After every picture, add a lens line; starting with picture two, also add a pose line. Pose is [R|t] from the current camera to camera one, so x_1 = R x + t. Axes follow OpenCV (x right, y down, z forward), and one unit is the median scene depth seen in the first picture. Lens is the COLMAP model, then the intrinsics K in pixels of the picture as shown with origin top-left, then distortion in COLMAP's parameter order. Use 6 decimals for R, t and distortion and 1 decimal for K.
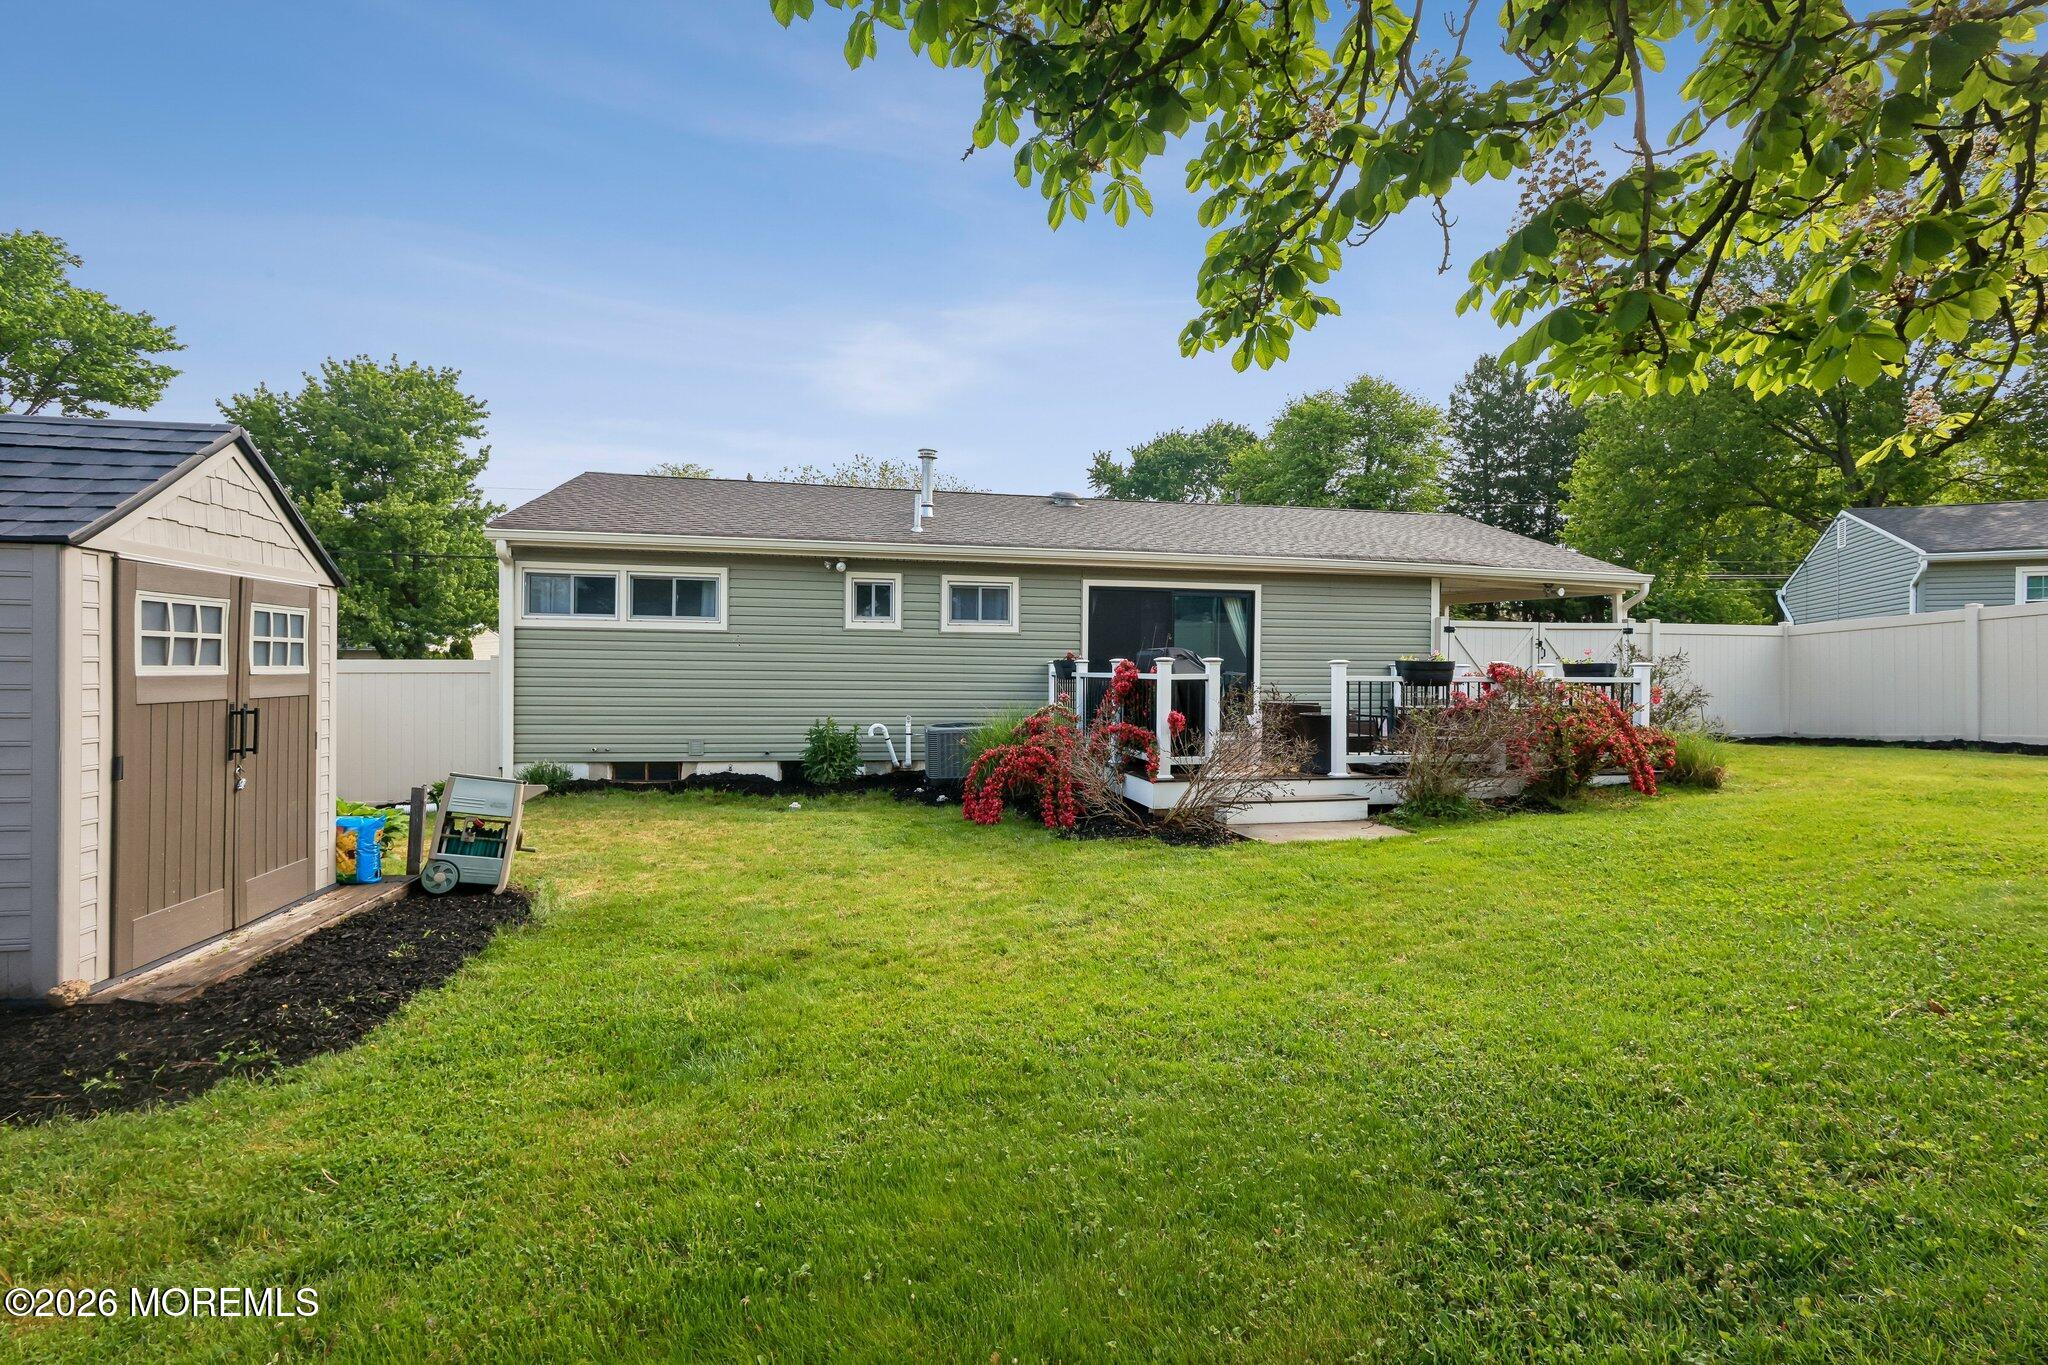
lens RADIAL K [[963.2, 0, 1023.0], [0, 963.2, 671.0], [0, 0, 1]] dist [0.004774, 0.000079]
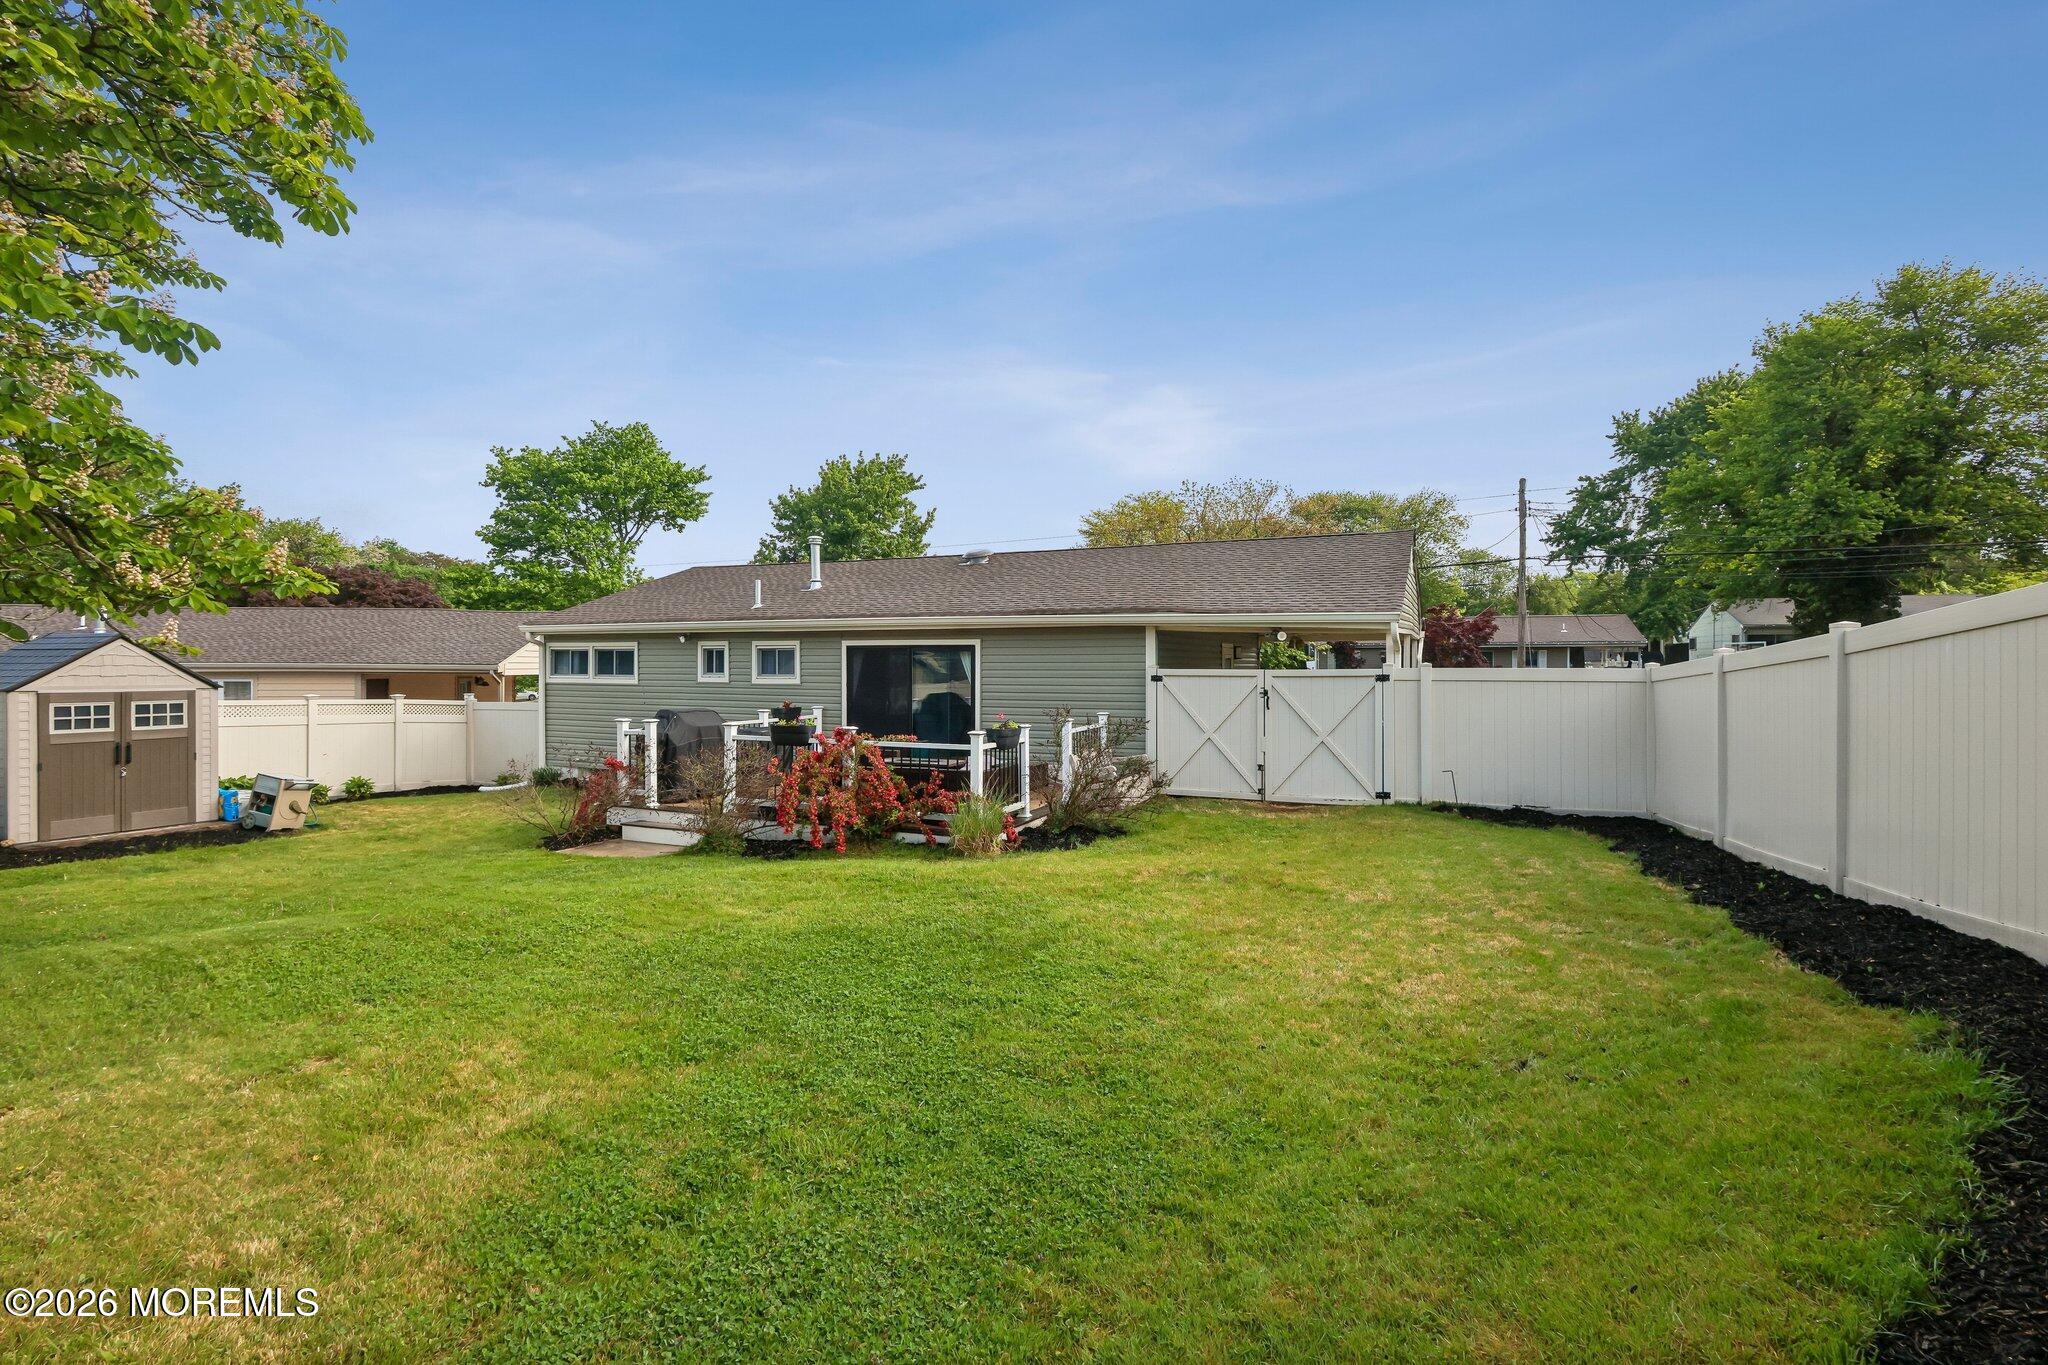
lens RADIAL K [[963.2, 0, 1023.1], [0, 963.2, 686.0], [0, 0, 1]] dist [0.004774, 0.000079]
pose [[0.798944, 0.006227, -0.601373, 1.015241], [0.004079, 0.999867, 0.015772, -0.056469], [0.601392, -0.015054, 0.798813, 0.153032]]
